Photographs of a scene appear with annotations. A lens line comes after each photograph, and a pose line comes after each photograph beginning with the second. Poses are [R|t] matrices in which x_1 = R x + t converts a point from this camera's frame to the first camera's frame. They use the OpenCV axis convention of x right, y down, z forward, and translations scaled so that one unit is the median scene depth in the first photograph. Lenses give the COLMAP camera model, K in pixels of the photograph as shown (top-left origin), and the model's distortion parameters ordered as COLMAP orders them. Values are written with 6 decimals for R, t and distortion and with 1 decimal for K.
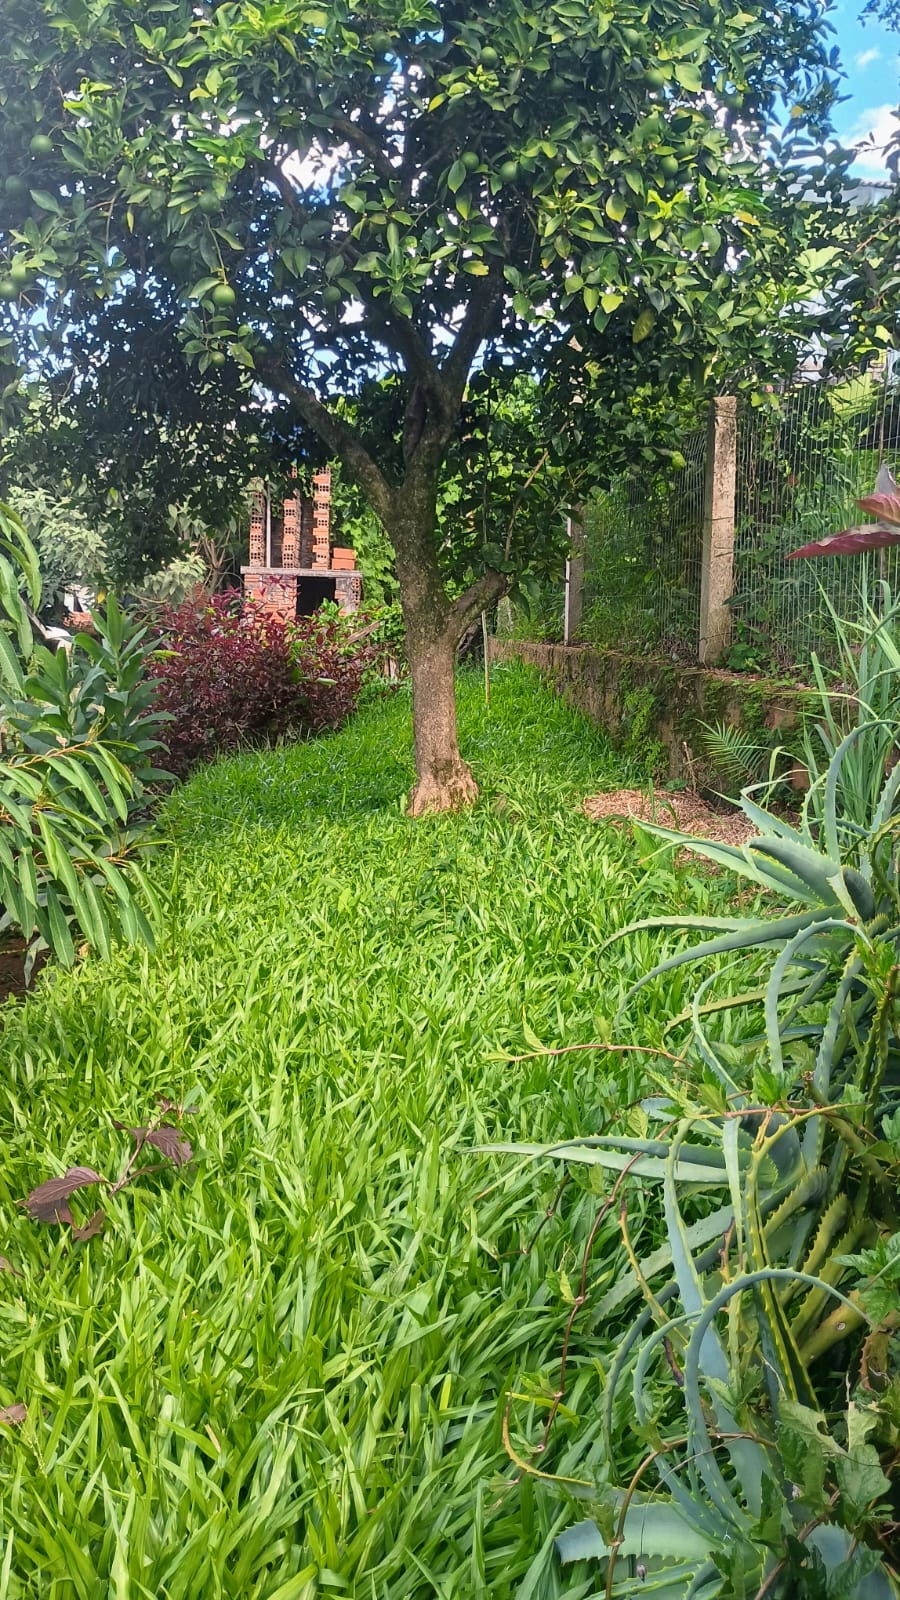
lens RADIAL K [[1342.9, 0, 450.0], [0, 1342.9, 800.0], [0, 0, 1]] dist [0.016932, -0.006770]
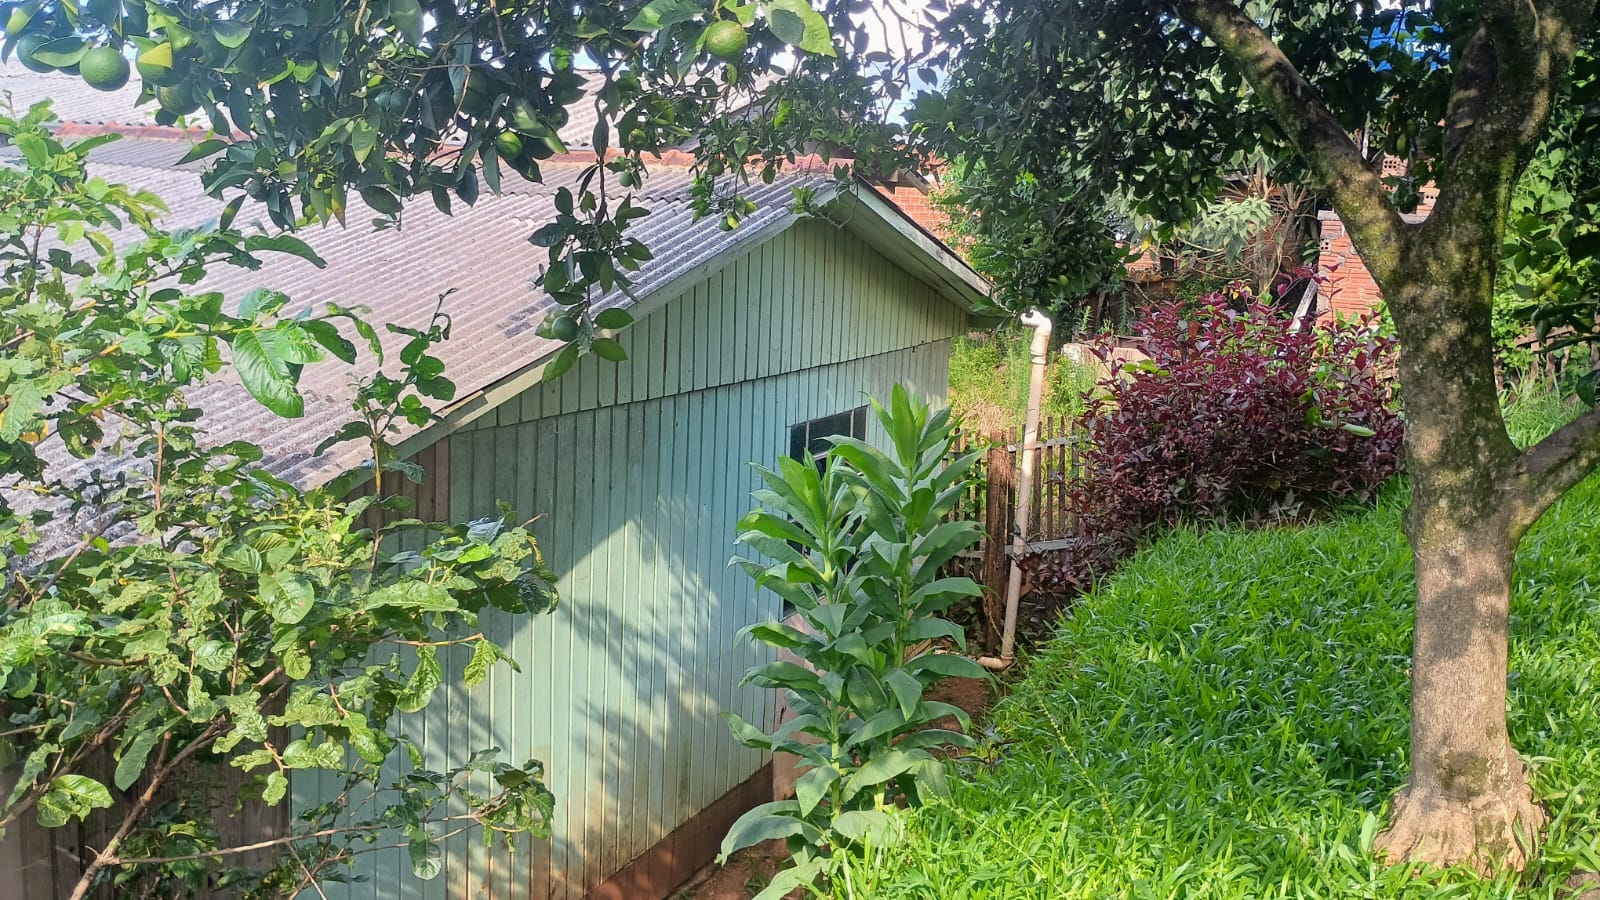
lens RADIAL K [[1342.9, 0, 800.0], [0, 1342.9, 450.0], [0, 0, 1]] dist [0.016932, -0.006770]
pose [[0.852206, 0.096205, -0.514286, 0.023312], [-0.079836, 0.995350, 0.053902, -0.114561], [0.517080, -0.004878, 0.855923, 0.334478]]
